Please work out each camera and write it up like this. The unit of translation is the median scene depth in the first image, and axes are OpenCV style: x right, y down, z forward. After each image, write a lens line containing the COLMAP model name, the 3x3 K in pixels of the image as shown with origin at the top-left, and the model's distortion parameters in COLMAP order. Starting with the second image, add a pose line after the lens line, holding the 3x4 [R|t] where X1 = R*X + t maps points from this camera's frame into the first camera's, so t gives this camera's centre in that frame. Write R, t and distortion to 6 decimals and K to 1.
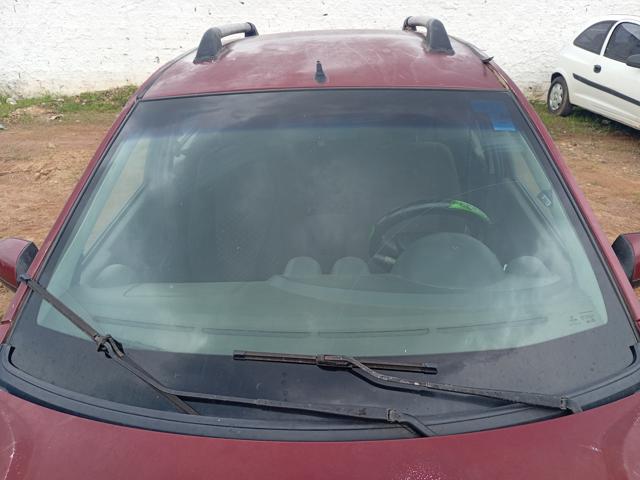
lens RADIAL K [[549.5, 0, 320.0], [0, 549.5, 240.0], [0, 0, 1]] dist [0.085055, -0.116331]
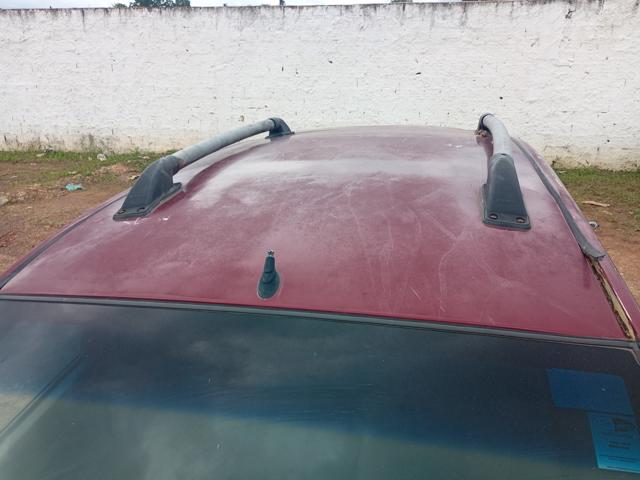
lens RADIAL K [[542.5, 0, 320.0], [0, 542.5, 240.0], [0, 0, 1]] dist [0.082186, -0.105389]
pose [[0.981365, 0.055397, -0.183992, 0.031777], [-0.067262, 0.995997, -0.058877, -0.065141], [0.179994, 0.070156, 0.981163, 0.097623]]
